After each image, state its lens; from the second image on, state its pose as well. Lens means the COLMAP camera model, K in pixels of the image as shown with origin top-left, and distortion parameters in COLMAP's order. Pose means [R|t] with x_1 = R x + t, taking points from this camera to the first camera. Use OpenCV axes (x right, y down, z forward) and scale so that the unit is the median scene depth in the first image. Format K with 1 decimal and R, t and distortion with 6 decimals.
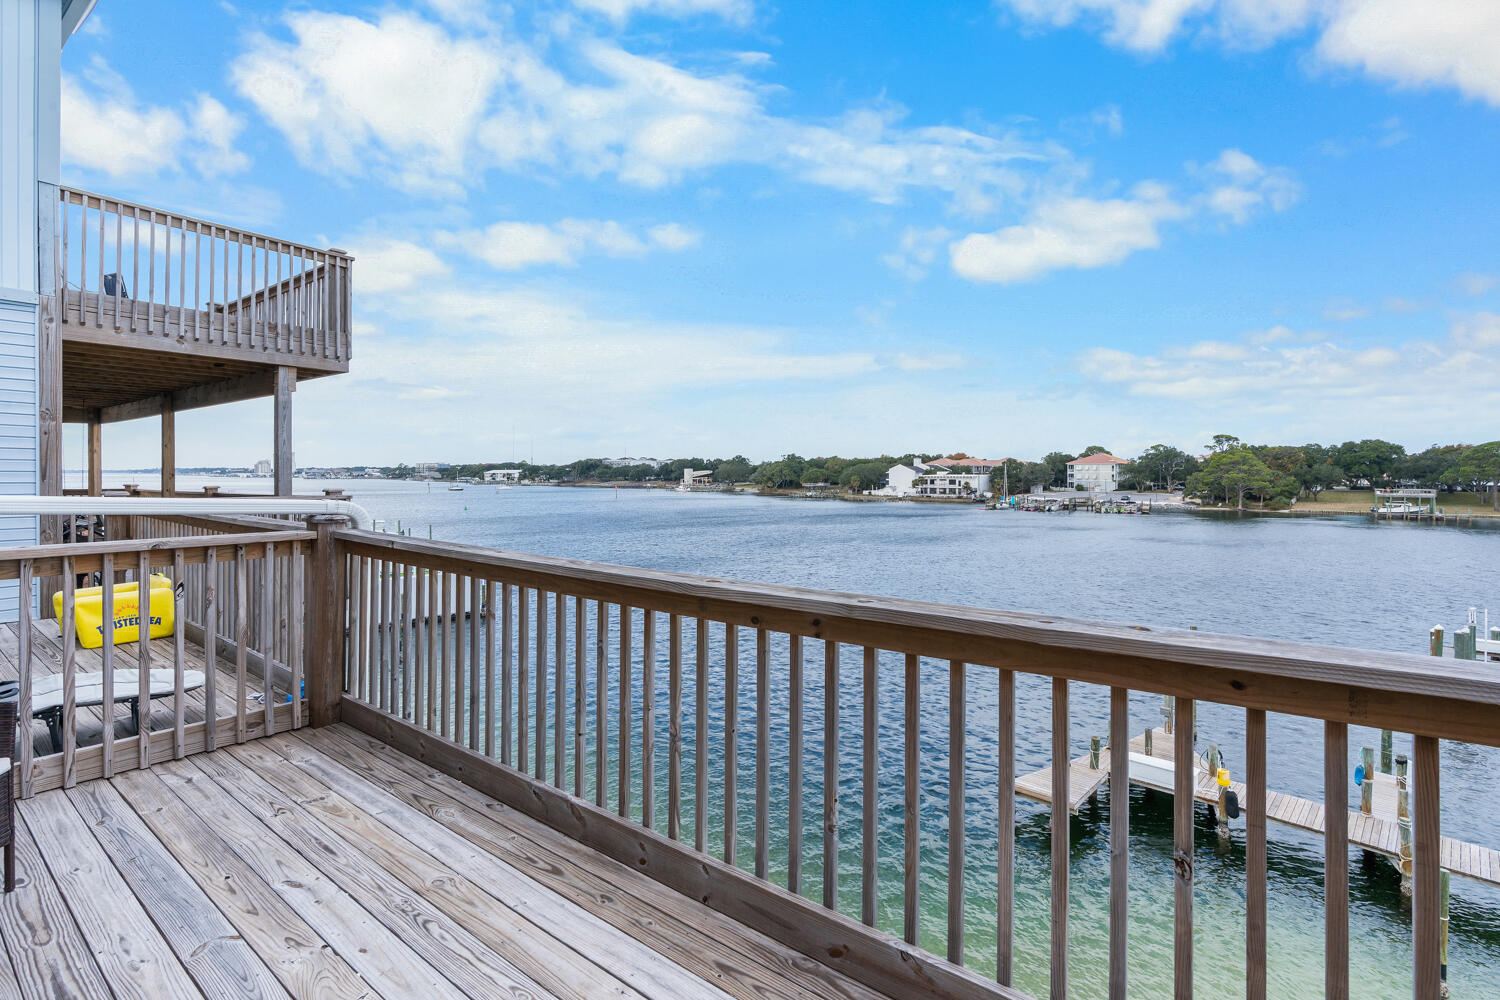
lens RADIAL K [[710.1, 0, 716.5], [0, 710.1, 481.2], [0, 0, 1]] dist [-0.002042, 0.000372]
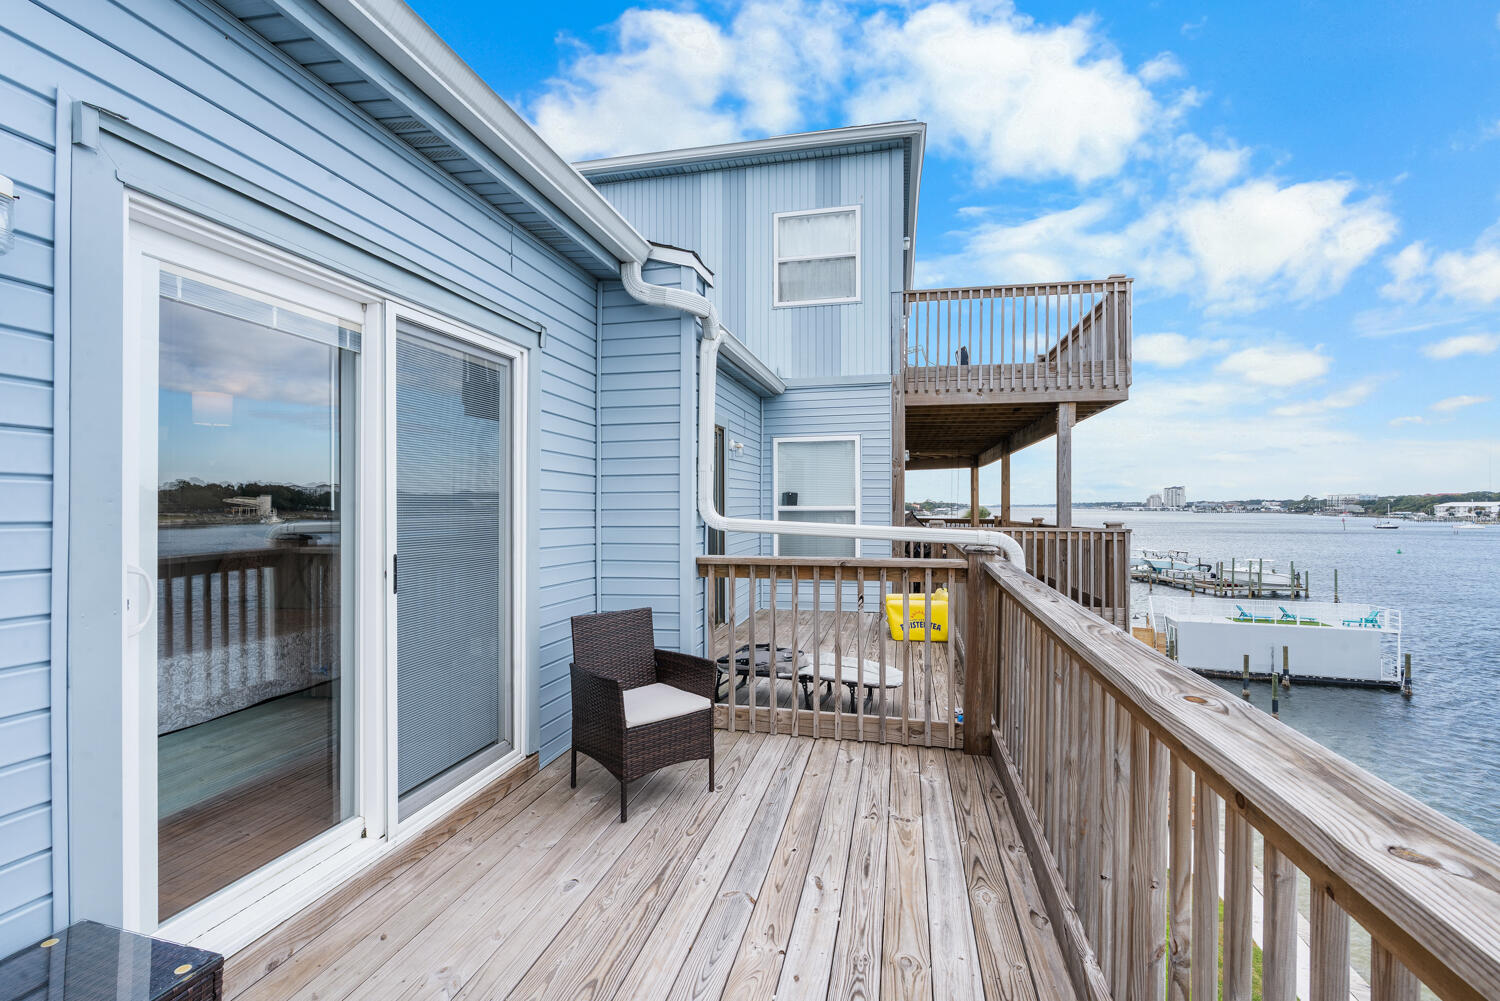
lens RADIAL K [[686.6, 0, 739.2], [0, 686.6, 509.9], [0, 0, 1]] dist [-0.006031, 0.000822]
pose [[0.425954, 0.002849, -0.904741, 0.115598], [-0.009462, 0.999954, -0.001306, 0.000811], [0.904696, 0.009117, 0.425961, 0.172799]]
